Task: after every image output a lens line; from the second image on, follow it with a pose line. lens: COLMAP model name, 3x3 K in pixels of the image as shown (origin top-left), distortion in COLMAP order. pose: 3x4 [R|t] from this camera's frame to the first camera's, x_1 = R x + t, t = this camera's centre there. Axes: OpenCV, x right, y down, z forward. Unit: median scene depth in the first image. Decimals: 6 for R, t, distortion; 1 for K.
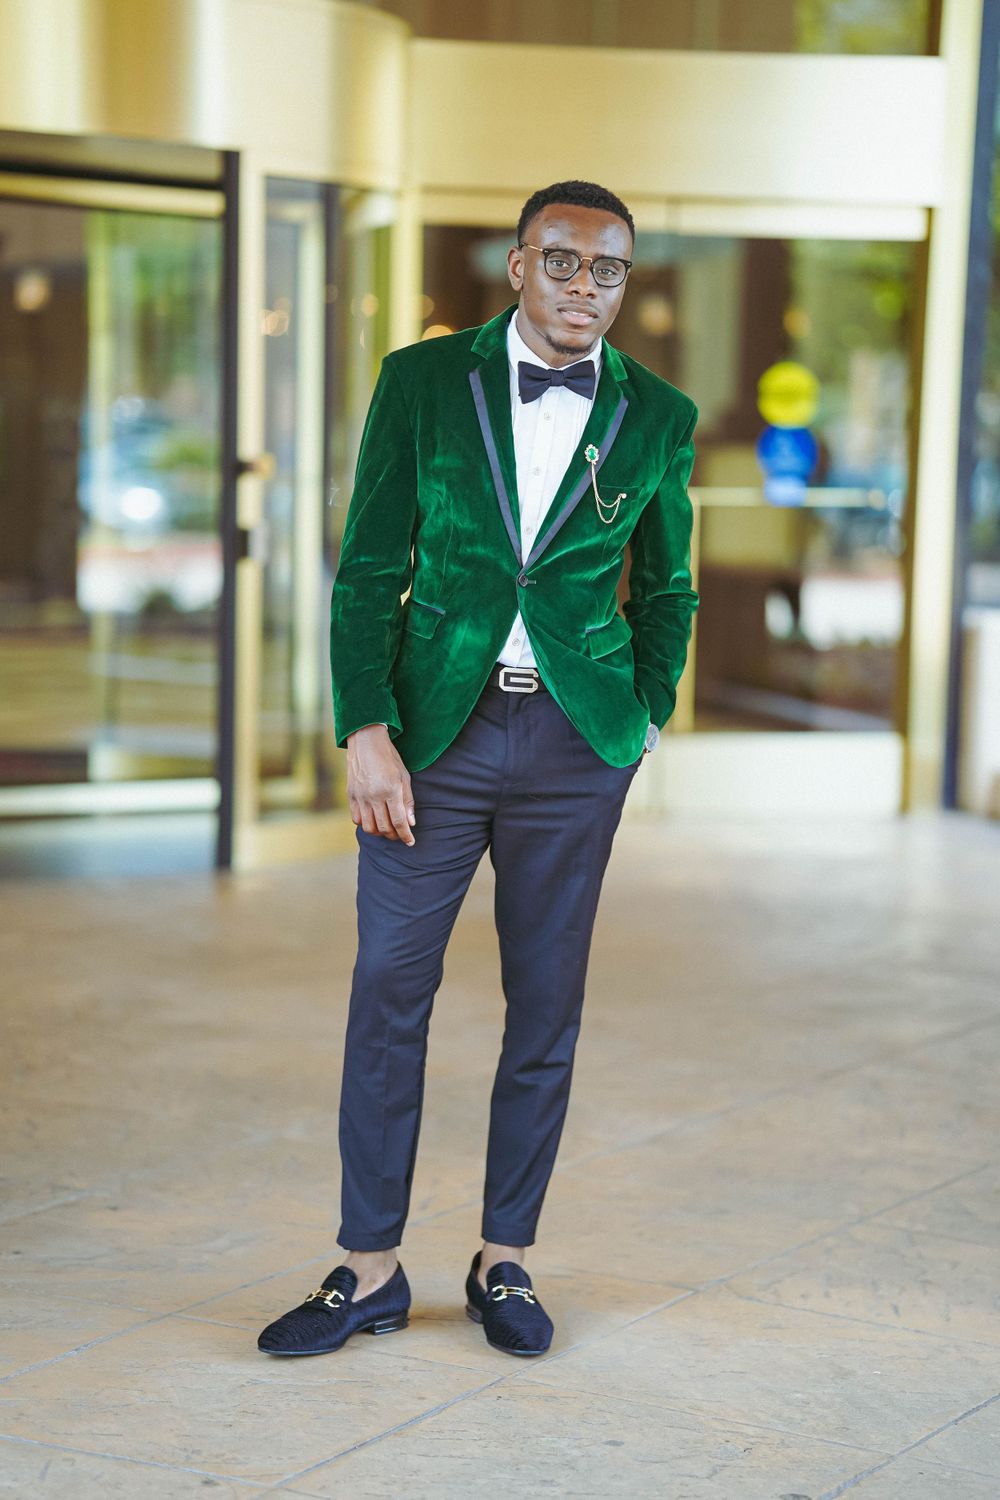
lens RADIAL K [[3694.9, 0, 500.0], [0, 3694.9, 750.0], [0, 0, 1]] dist [0.510276, -0.009976]
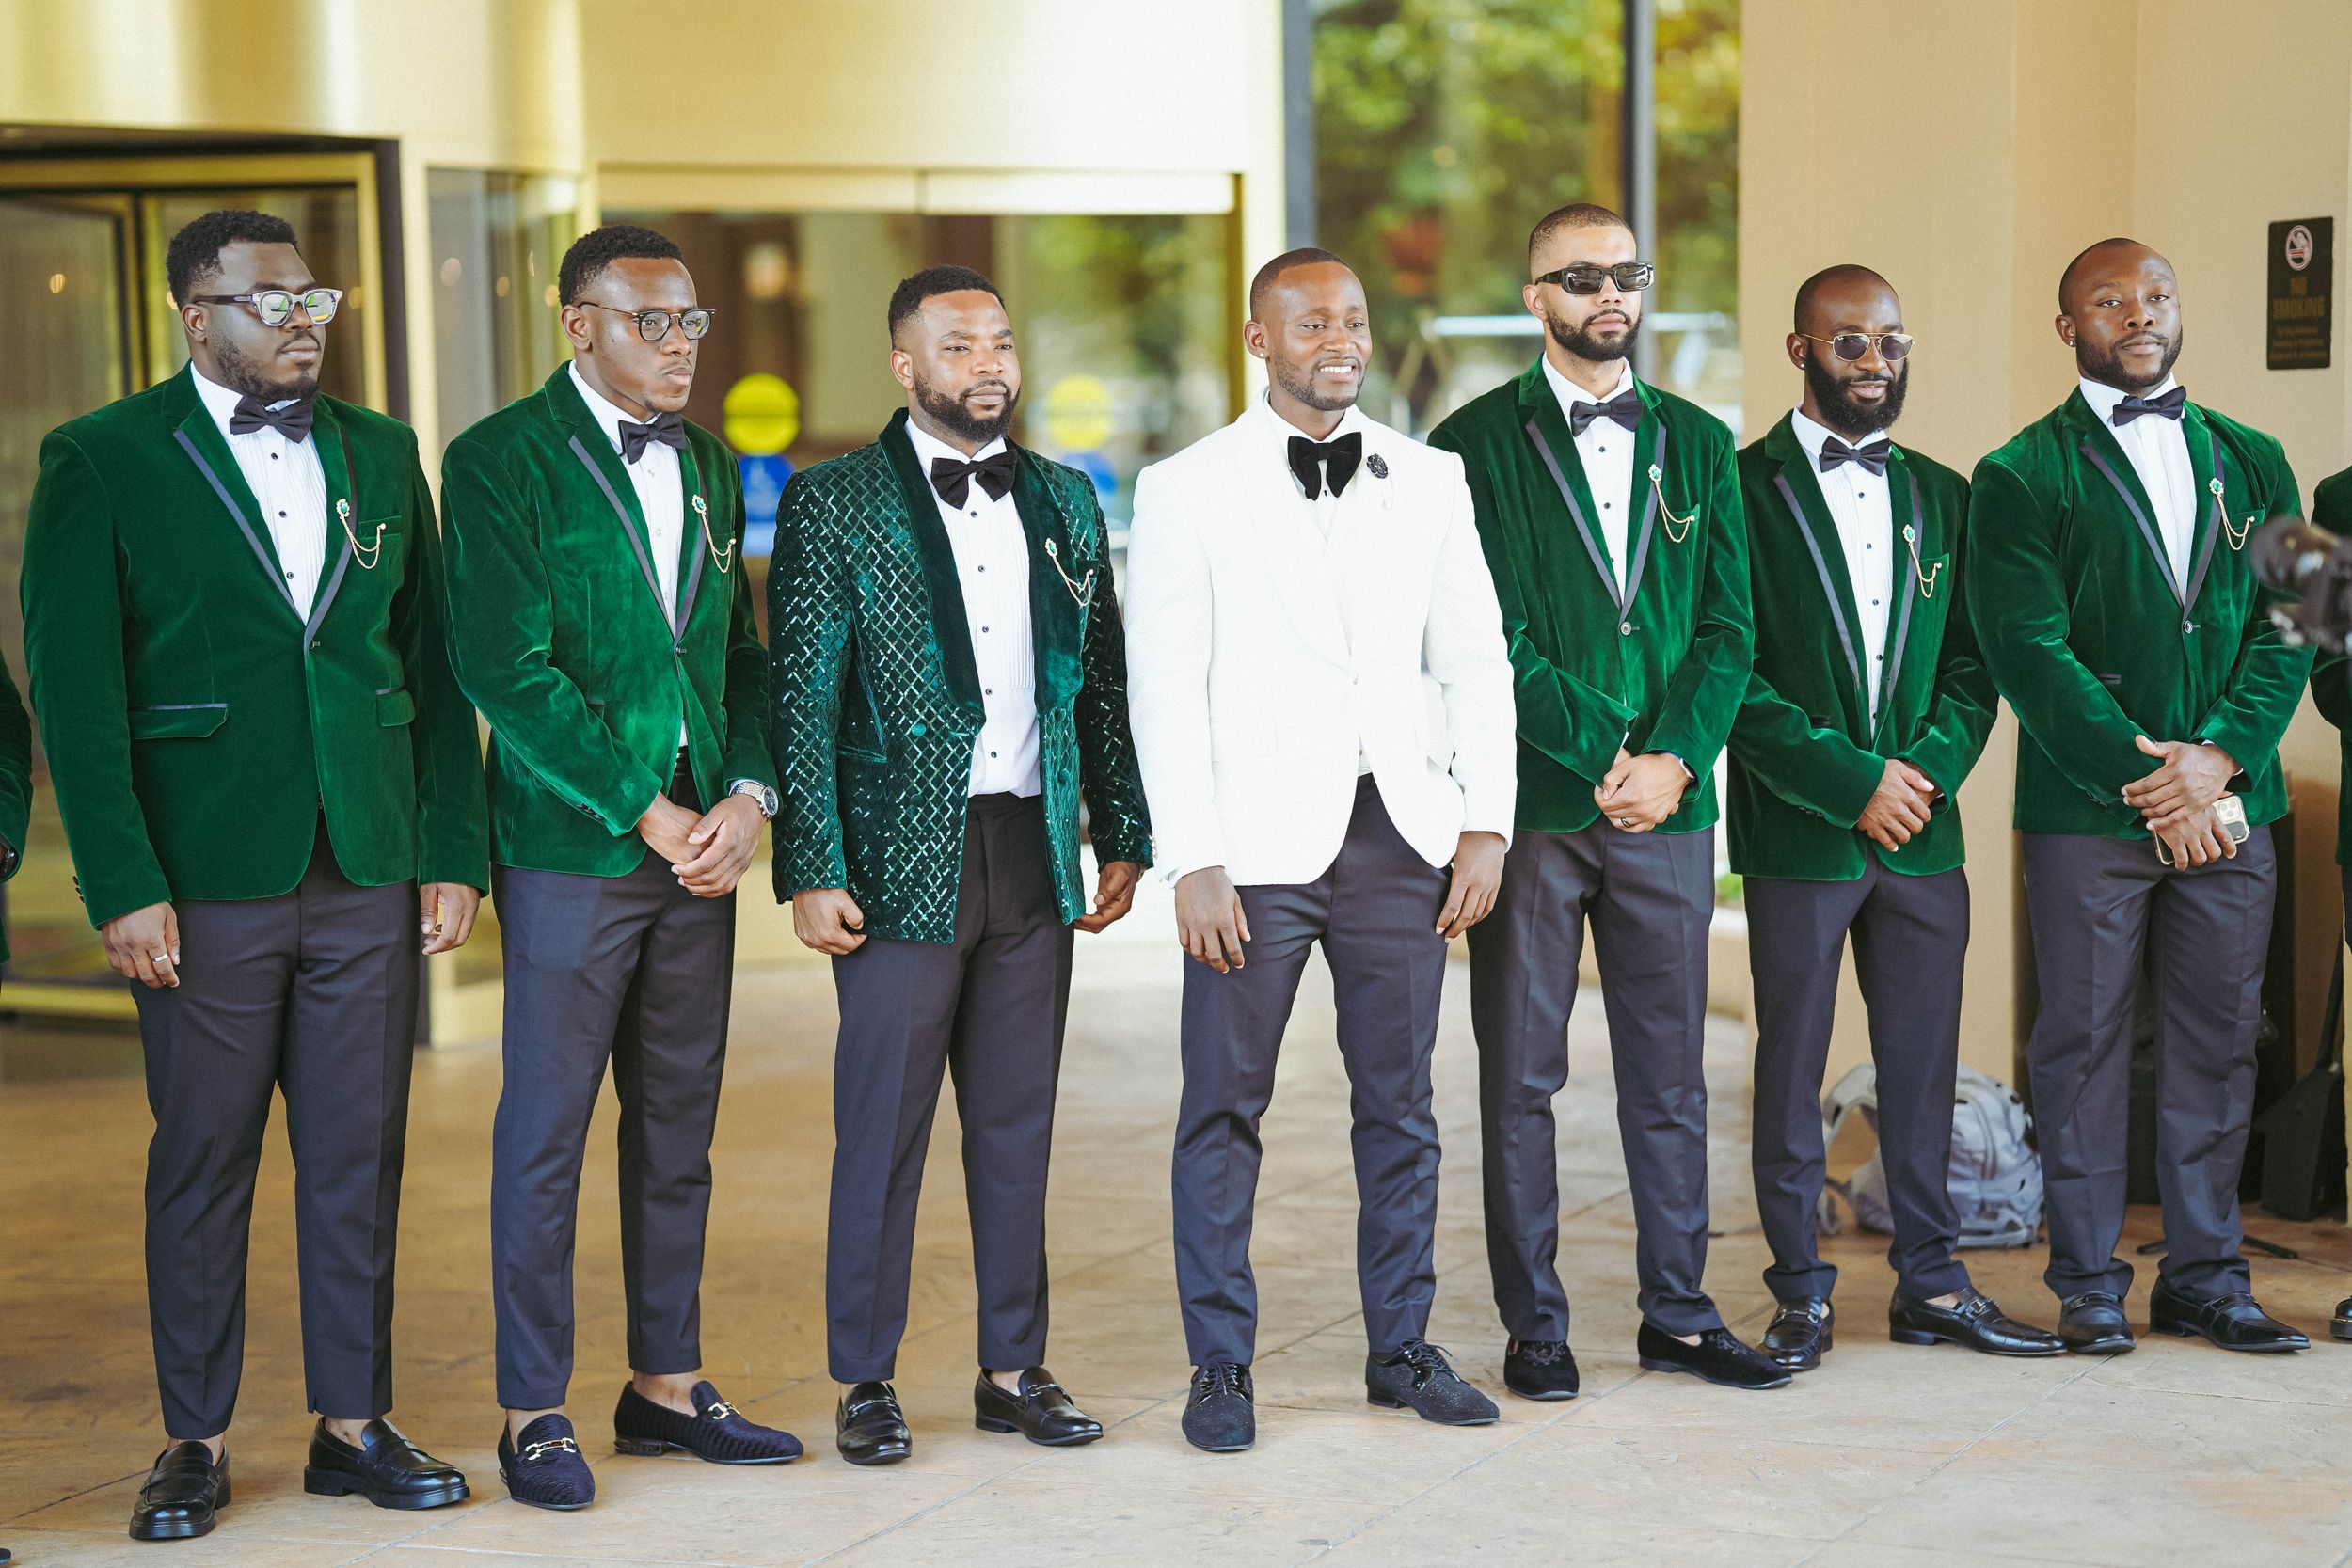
lens RADIAL K [[5725.8, 0, 1176.0], [0, 5725.8, 784.0], [0, 0, 1]] dist [0.011657, 0.073102]
pose [[0.991634, -0.047821, 0.119896, -0.122189], [0.050247, 0.998587, -0.017293, 0.014460], [-0.118900, 0.023173, 0.992636, -0.494632]]
